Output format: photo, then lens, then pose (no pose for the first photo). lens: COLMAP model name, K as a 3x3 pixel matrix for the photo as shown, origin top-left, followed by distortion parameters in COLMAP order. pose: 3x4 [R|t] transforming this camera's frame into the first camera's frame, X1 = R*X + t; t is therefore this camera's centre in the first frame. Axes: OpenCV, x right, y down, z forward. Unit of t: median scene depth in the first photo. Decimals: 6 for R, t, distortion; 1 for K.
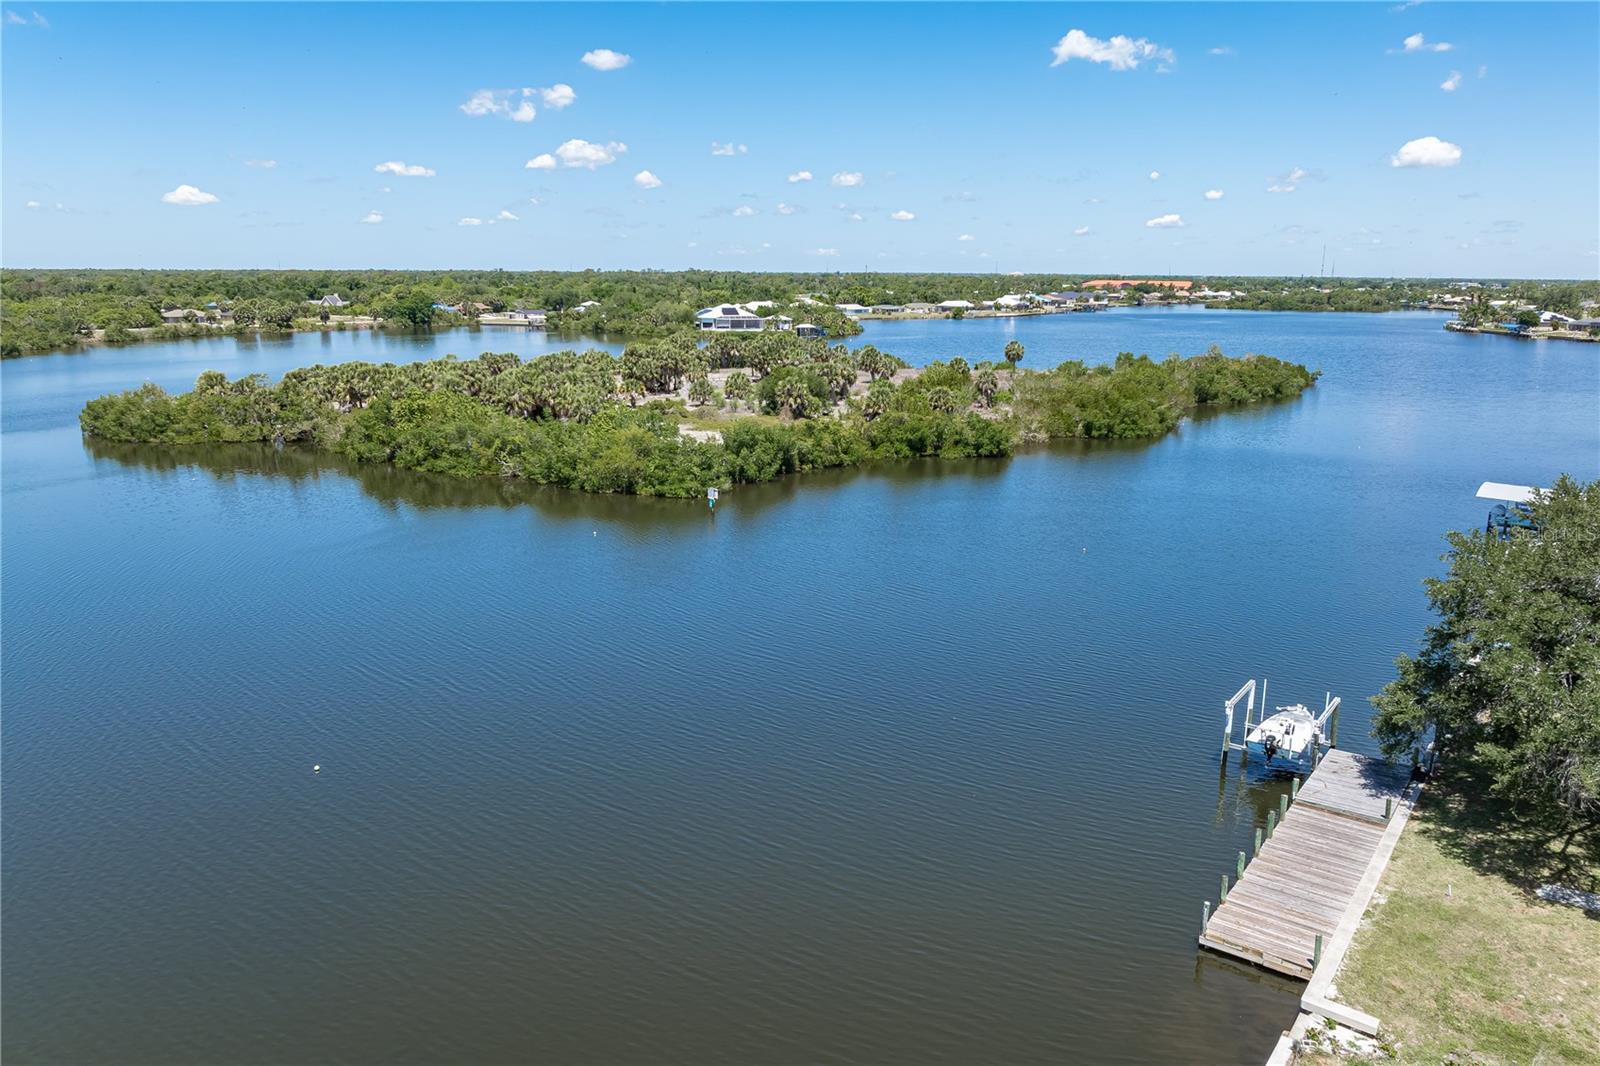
lens RADIAL K [[1129.3, 0, 800.0], [0, 1129.3, 533.0], [0, 0, 1]] dist [-0.031433, 0.010038]
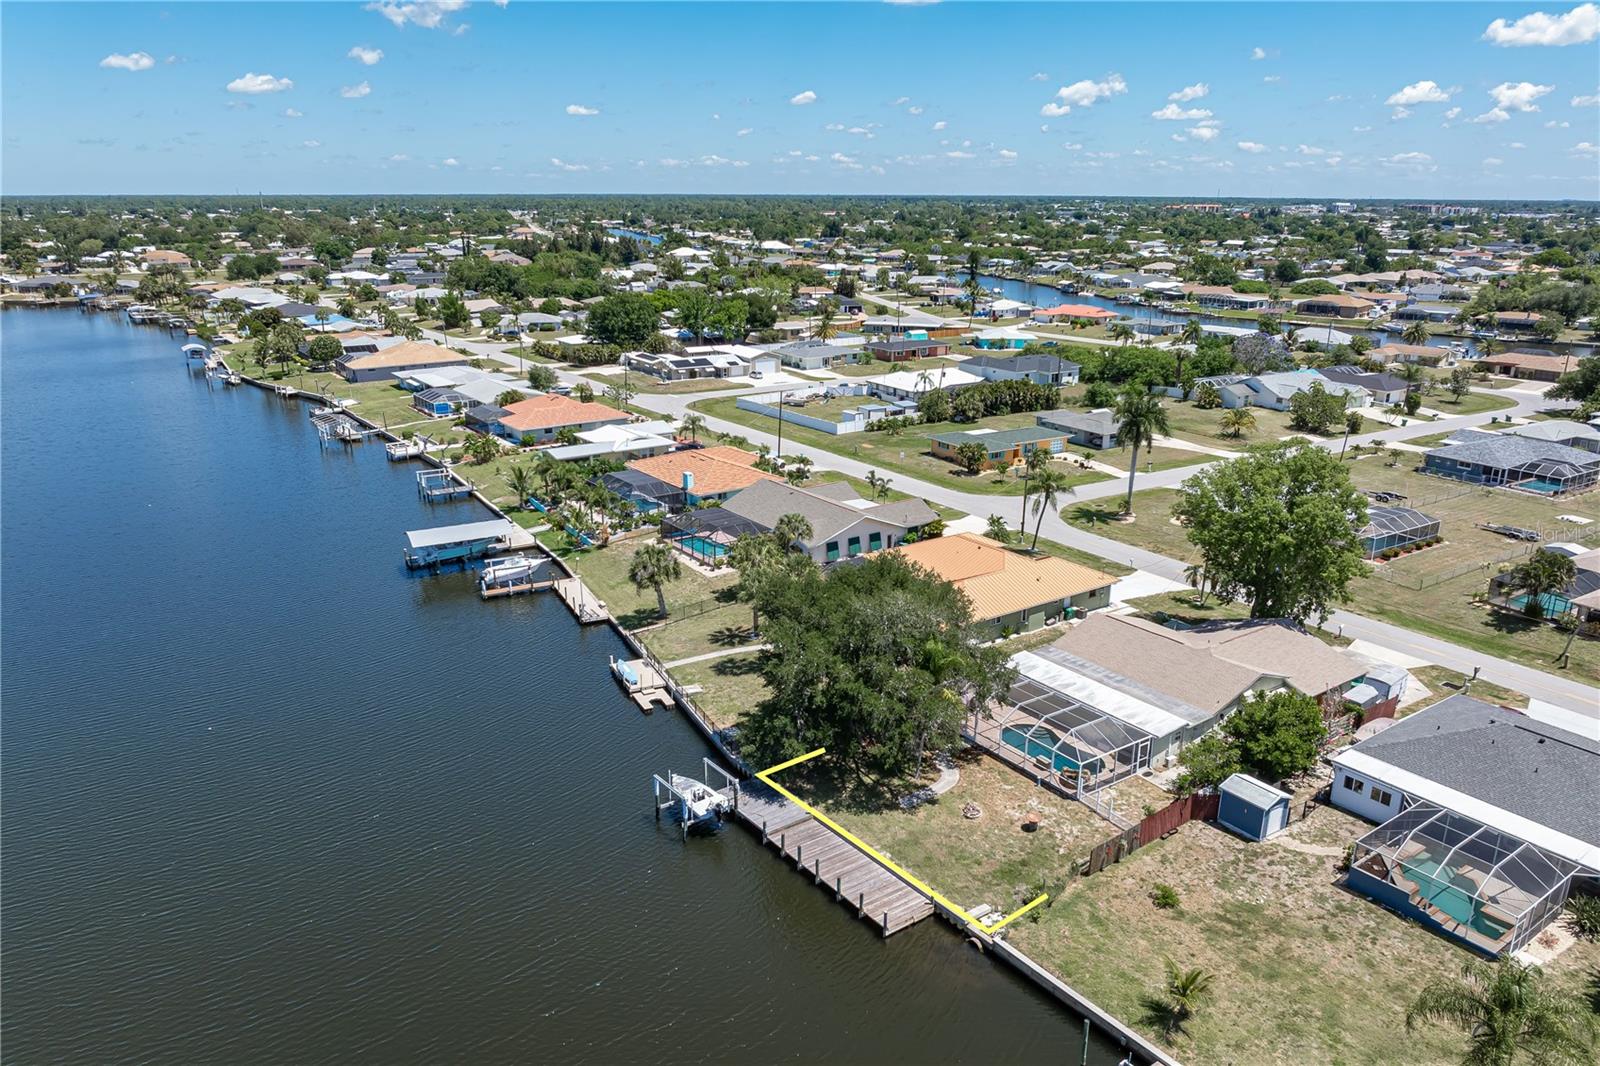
lens RADIAL K [[1126.7, 0, 813.5], [0, 1126.7, 560.7], [0, 0, 1]] dist [-0.021921, 0.000479]
pose [[0.278124, -0.302107, 0.911800, -0.280853], [0.212512, 0.945082, 0.248312, -0.163087], [-0.936742, 0.124707, 0.327052, 0.133319]]
